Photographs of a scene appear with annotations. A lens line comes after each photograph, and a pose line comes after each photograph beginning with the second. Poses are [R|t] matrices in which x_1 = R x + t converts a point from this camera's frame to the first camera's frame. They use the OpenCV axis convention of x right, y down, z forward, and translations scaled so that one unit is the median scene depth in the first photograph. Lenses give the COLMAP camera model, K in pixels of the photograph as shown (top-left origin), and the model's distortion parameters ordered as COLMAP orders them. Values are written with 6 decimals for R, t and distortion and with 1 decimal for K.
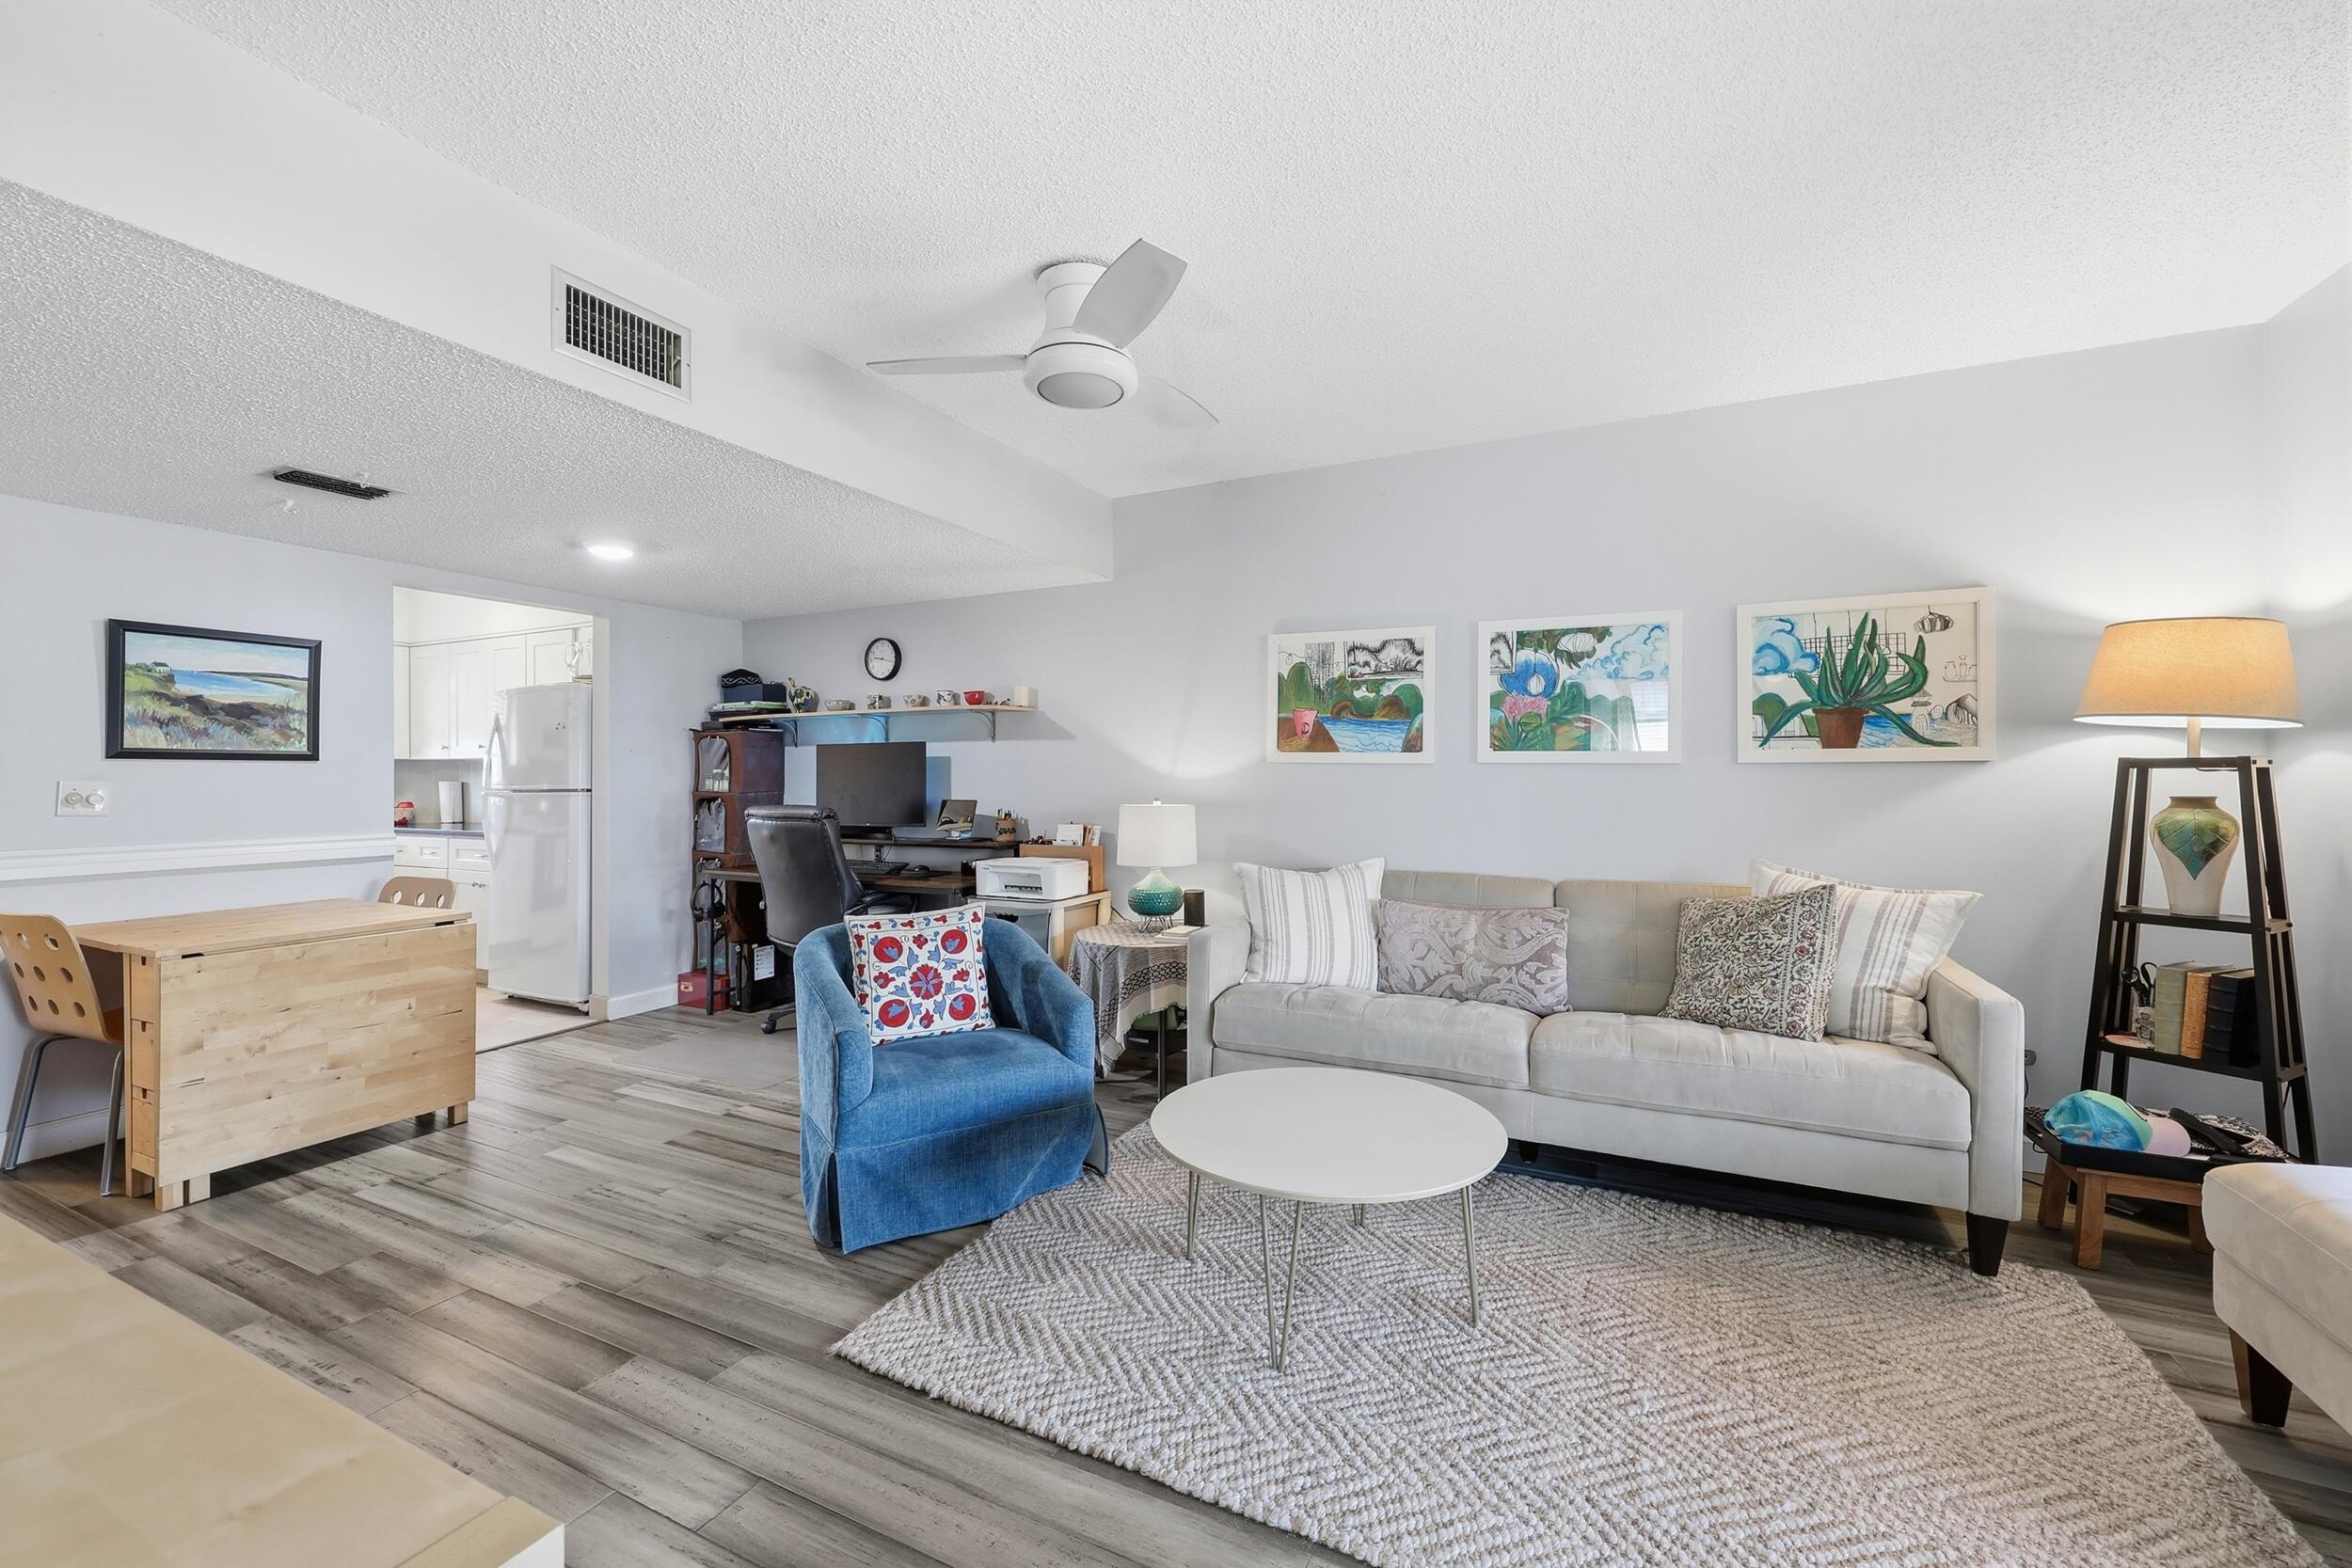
lens RADIAL K [[948.9, 0, 1187.1], [0, 948.9, 780.1], [0, 0, 1]] dist [0.000240, 0.000196]
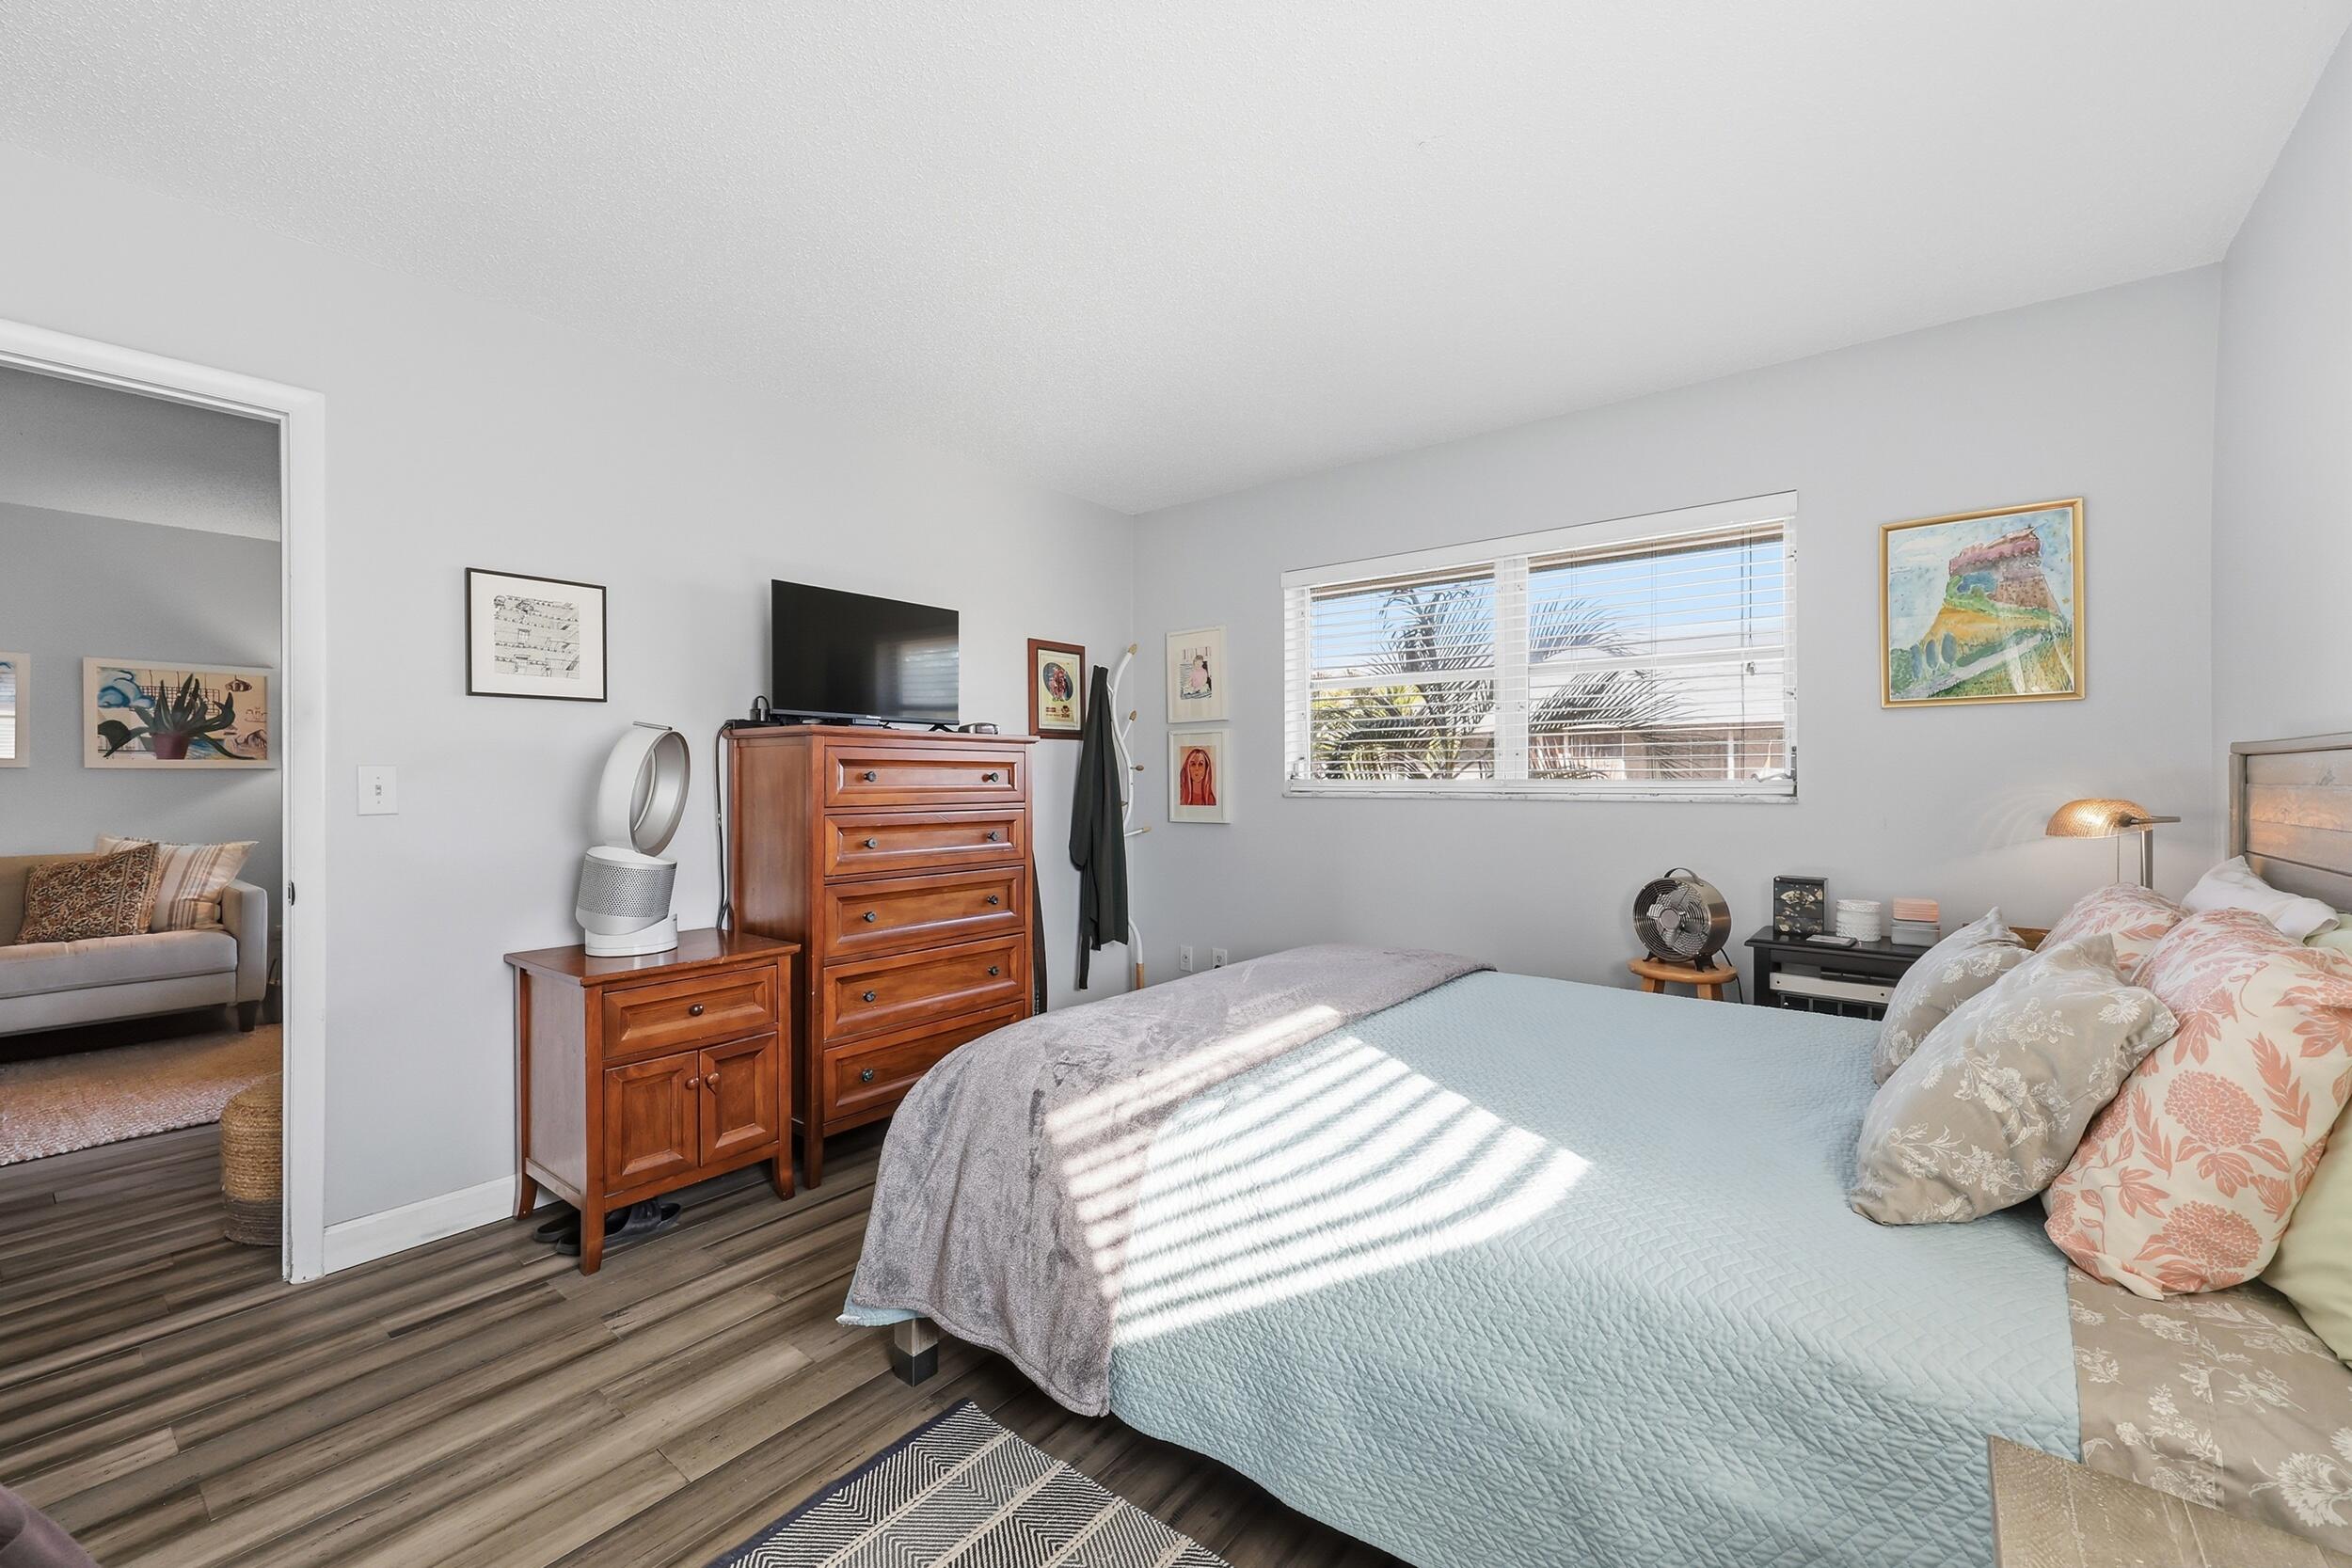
lens RADIAL K [[948.9, 0, 1167.1], [0, 948.9, 781.6], [0, 0, 1]] dist [0.000240, 0.000196]
pose [[0.214906, -0.002063, 0.976632, -0.472841], [0.004281, 0.999990, 0.001171, 0.007995], [-0.976625, 0.003929, 0.214913, -0.913102]]
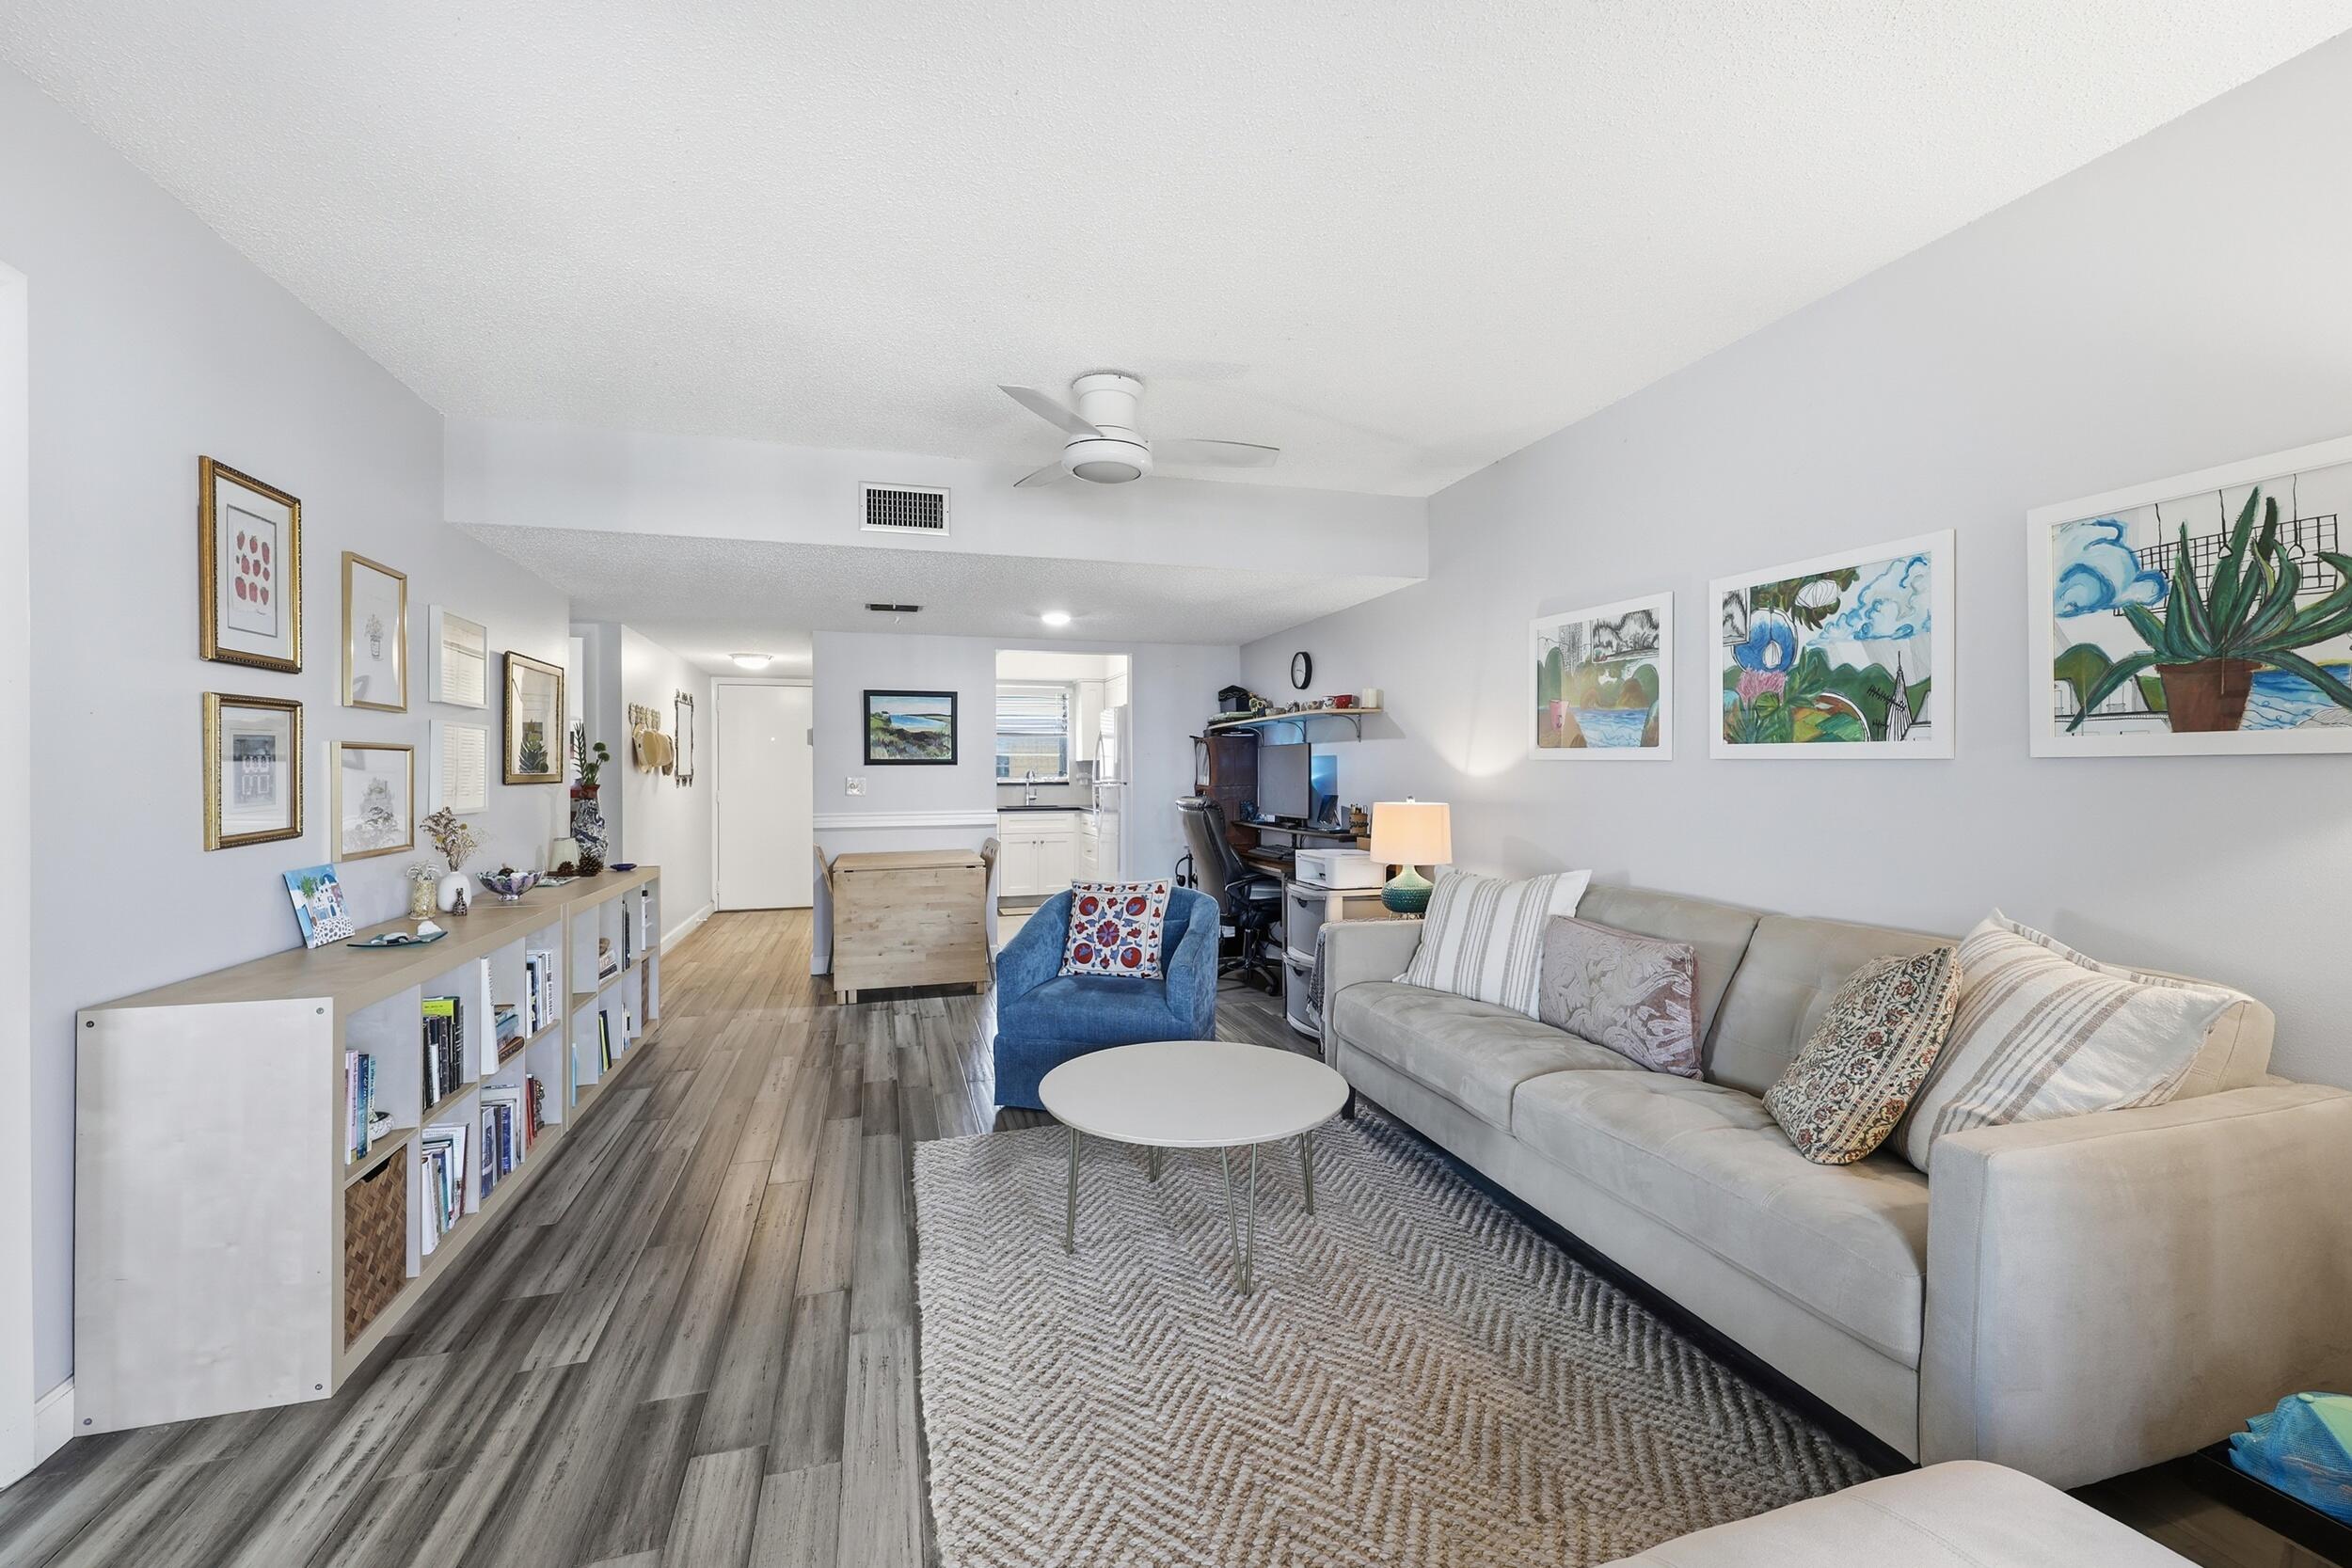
lens RADIAL K [[987.3, 0, 1176.0], [0, 987.3, 776.1], [0, 0, 1]] dist [0.002690, -0.002065]
pose [[0.679339, 0.002994, -0.733819, 0.698024], [-0.000833, 0.999994, 0.003309, -0.007529], [0.733824, -0.001637, 0.679337, 0.132278]]
